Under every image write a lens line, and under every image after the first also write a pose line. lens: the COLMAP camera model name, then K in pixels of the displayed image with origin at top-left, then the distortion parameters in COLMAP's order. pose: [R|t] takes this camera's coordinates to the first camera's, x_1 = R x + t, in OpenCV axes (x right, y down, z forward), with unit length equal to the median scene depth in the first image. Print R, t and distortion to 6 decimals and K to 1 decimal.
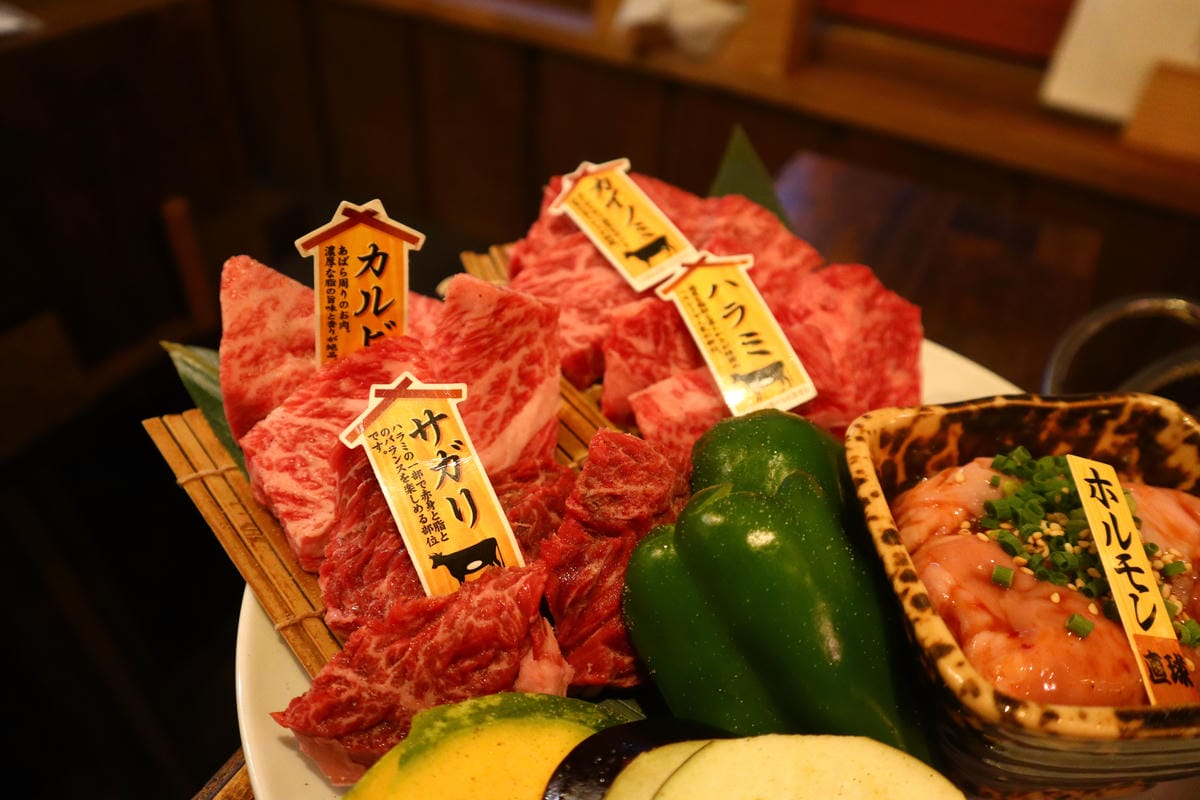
lens RADIAL K [[880.1, 0, 600.0], [0, 880.1, 400.0], [0, 0, 1]] dist [-0.108328, 0.108053]
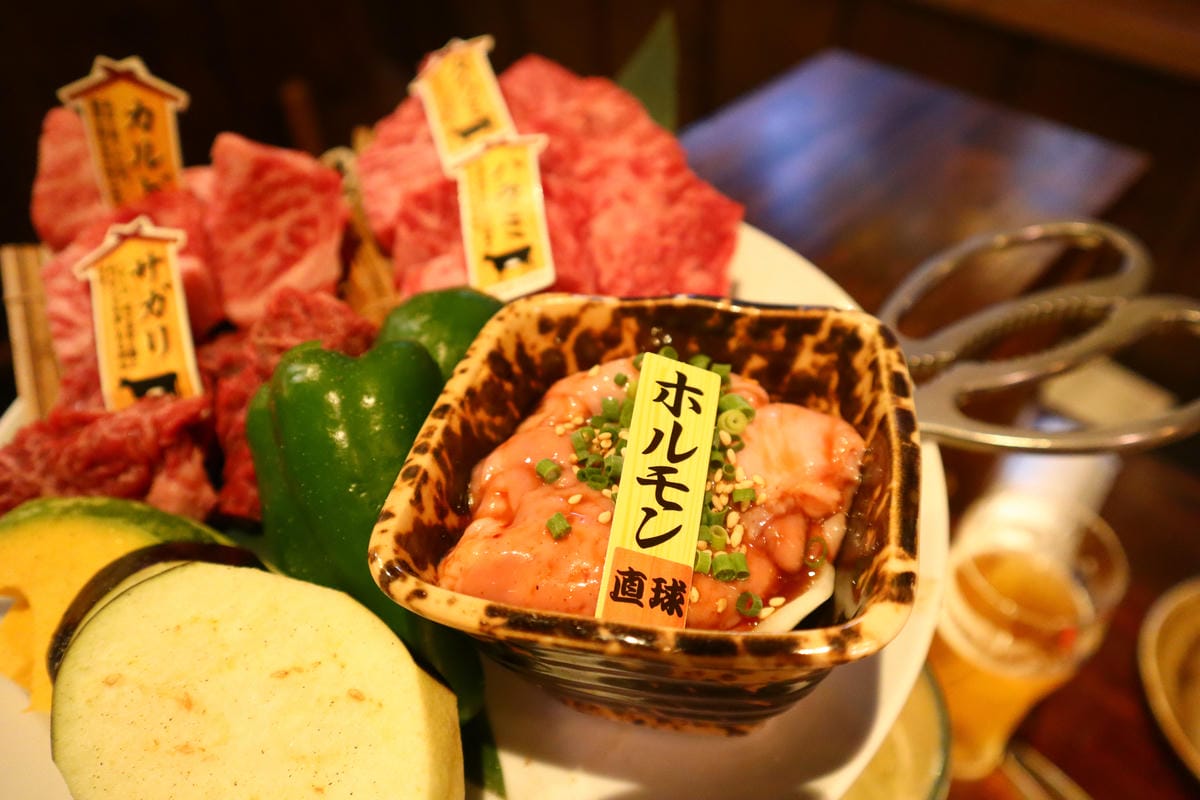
lens RADIAL K [[880.1, 0, 600.0], [0, 880.1, 400.0], [0, 0, 1]] dist [-0.108328, 0.108053]
pose [[0.954225, 0.134000, -0.267393, 0.645492], [-0.109942, 0.988579, 0.103072, 0.020366], [0.278151, -0.068956, 0.958059, 0.091316]]
